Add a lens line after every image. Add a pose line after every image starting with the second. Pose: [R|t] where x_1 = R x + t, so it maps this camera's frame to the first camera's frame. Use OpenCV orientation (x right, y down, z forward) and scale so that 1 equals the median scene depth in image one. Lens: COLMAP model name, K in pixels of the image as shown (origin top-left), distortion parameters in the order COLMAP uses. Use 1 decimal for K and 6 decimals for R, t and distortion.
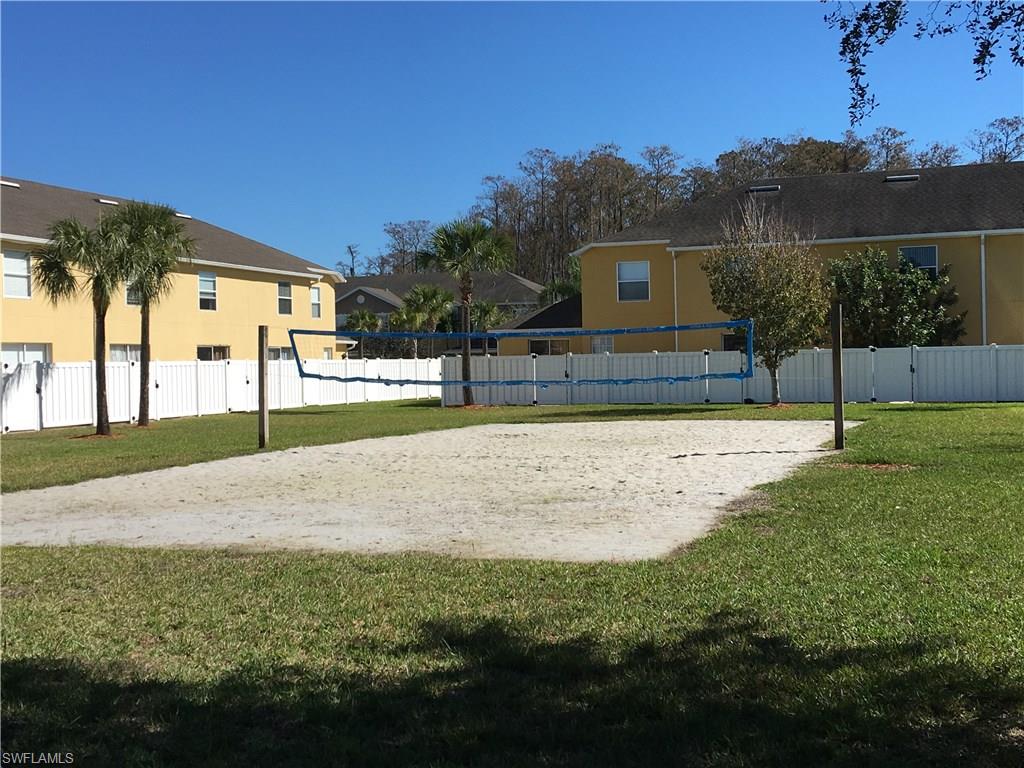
lens RADIAL K [[1354.6, 0, 512.0], [0, 1354.6, 384.0], [0, 0, 1]] dist [0.010143, 0.070868]
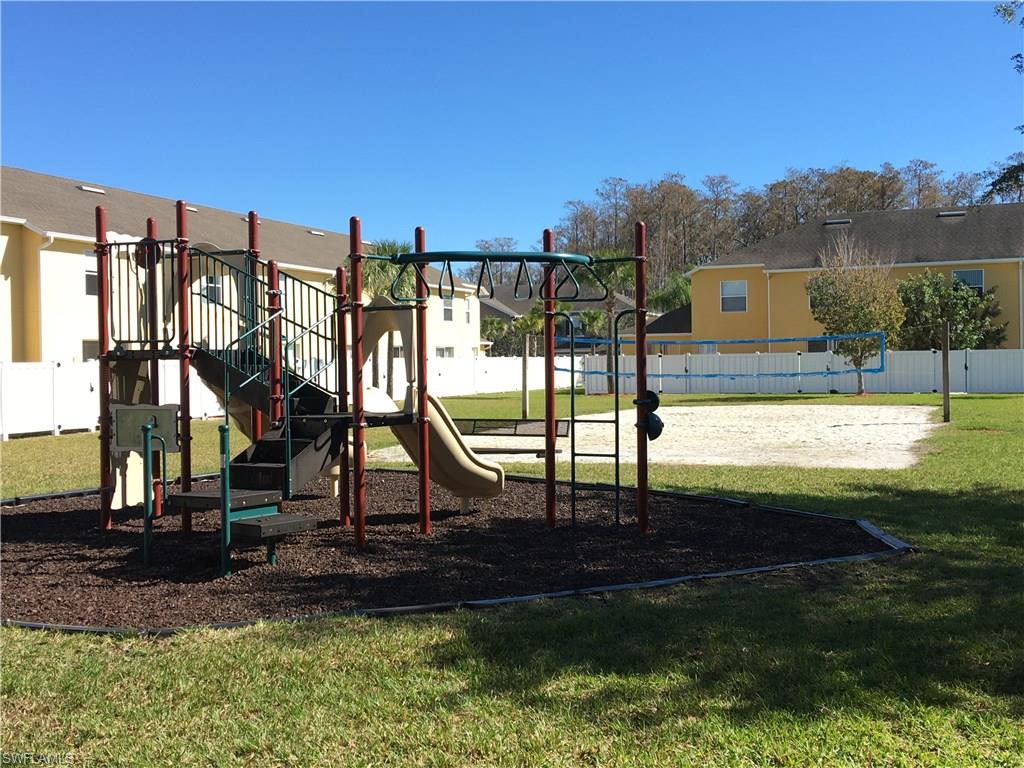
lens RADIAL K [[1165.2, 0, 512.0], [0, 1165.2, 384.0], [0, 0, 1]] dist [0.006230, -0.023759]
pose [[0.998218, 0.005893, -0.059382, -0.055377], [-0.005584, 0.999970, 0.005367, 0.001155], [0.059412, -0.005026, 0.998221, -0.100813]]
